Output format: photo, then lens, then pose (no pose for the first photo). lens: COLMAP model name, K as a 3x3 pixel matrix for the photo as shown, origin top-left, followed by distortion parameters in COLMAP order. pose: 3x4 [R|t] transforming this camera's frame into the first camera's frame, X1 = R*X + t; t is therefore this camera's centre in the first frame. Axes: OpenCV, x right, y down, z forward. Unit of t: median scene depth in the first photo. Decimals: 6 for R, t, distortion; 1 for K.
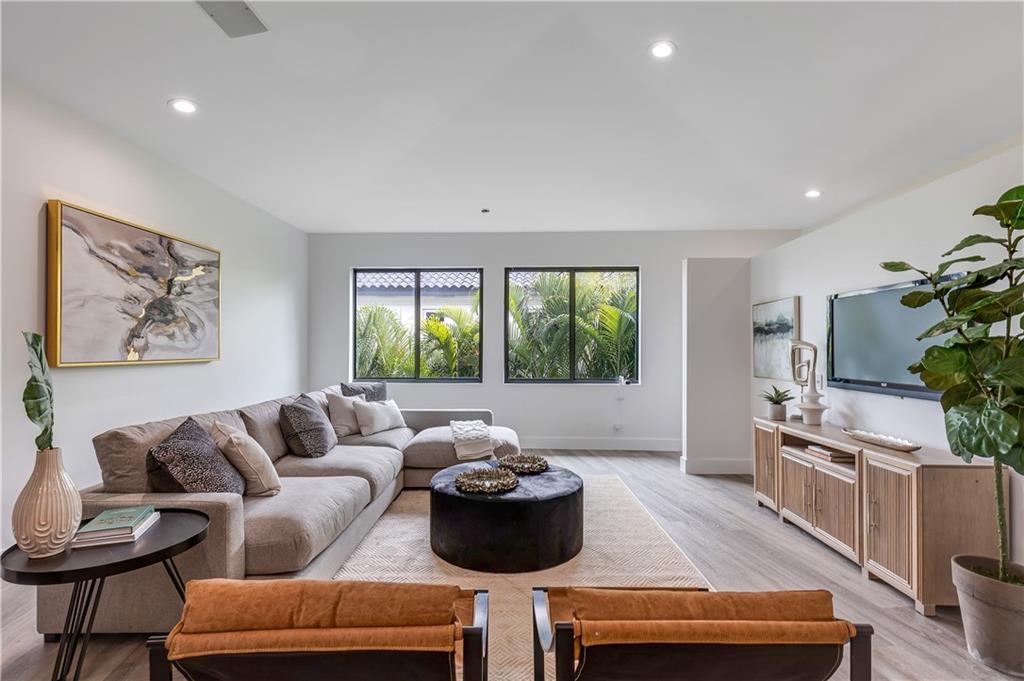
lens RADIAL K [[459.4, 0, 517.9], [0, 459.4, 345.2], [0, 0, 1]] dist [-0.005871, 0.000101]
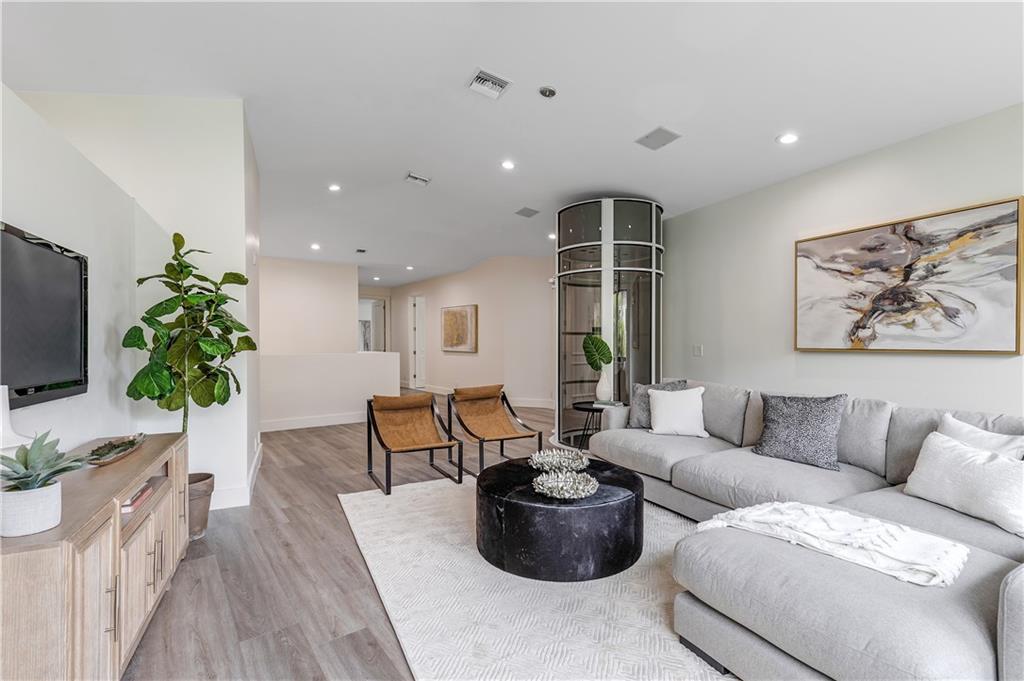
lens RADIAL K [[459.4, 0, 517.6], [0, 459.4, 339.9], [0, 0, 1]] dist [-0.005871, 0.000101]
pose [[-0.895881, -0.004166, -0.444274, 0.399588], [-0.000032, 0.999957, -0.009312, 0.020680], [0.444294, -0.008328, -0.895843, 1.545927]]
